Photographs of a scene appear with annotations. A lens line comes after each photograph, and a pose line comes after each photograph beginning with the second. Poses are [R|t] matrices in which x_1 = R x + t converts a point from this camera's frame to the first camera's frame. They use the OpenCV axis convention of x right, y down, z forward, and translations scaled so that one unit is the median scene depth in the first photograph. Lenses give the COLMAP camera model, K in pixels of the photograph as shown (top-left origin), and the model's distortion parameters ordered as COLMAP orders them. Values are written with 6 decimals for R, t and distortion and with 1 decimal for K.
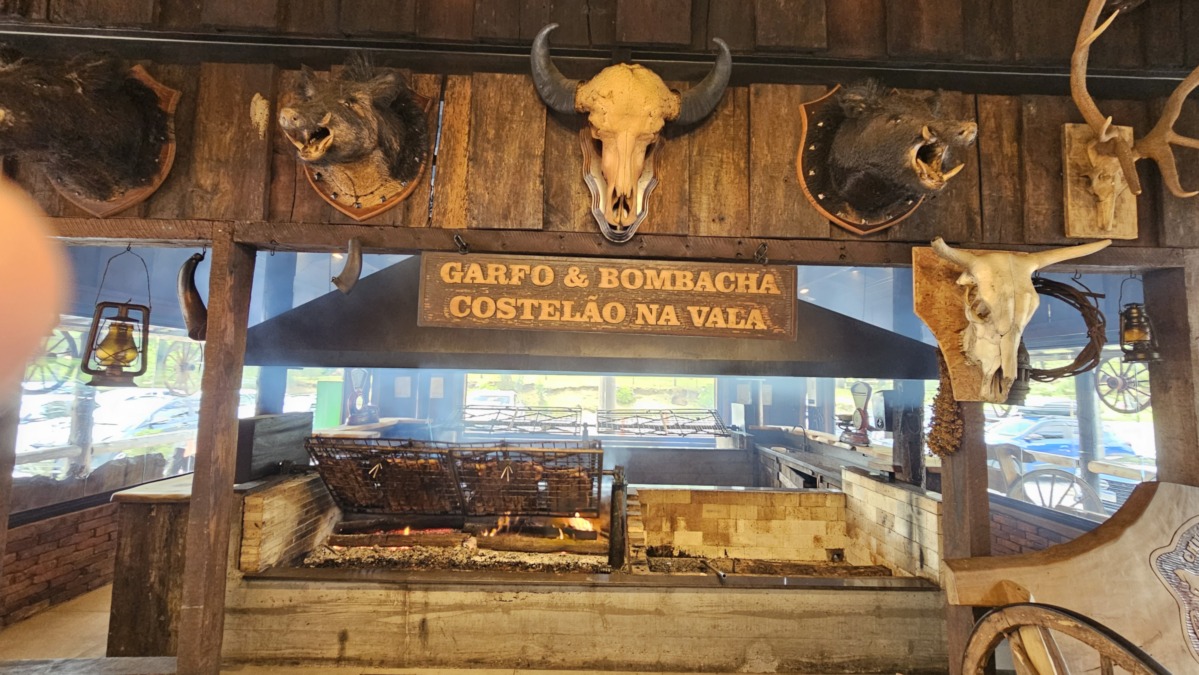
lens RADIAL K [[515.3, 0, 600.1], [0, 515.3, 334.1], [0, 0, 1]] dist [-0.000106, -0.000130]
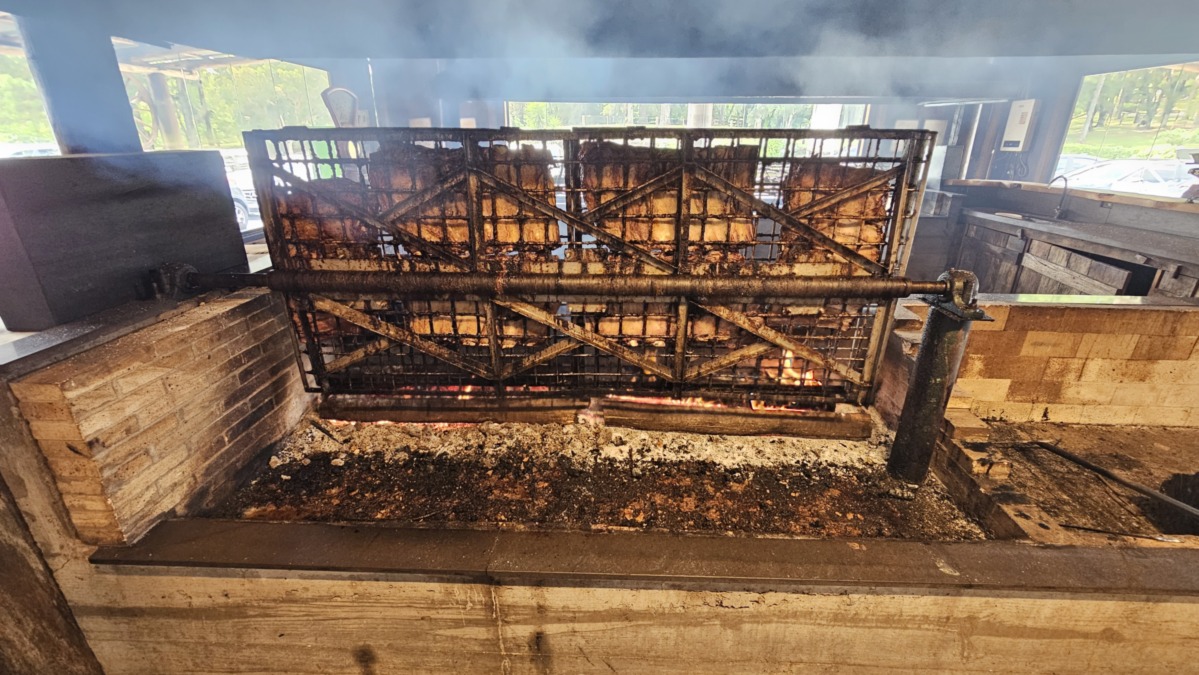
lens RADIAL K [[515.3, 0, 600.1], [0, 515.3, 334.1], [0, 0, 1]] dist [-0.000106, -0.000130]
pose [[0.998175, 0.003050, -0.060316, -0.235999], [0.023471, 0.900629, 0.433955, 0.126891], [0.055646, -0.434578, 0.898913, 0.644128]]
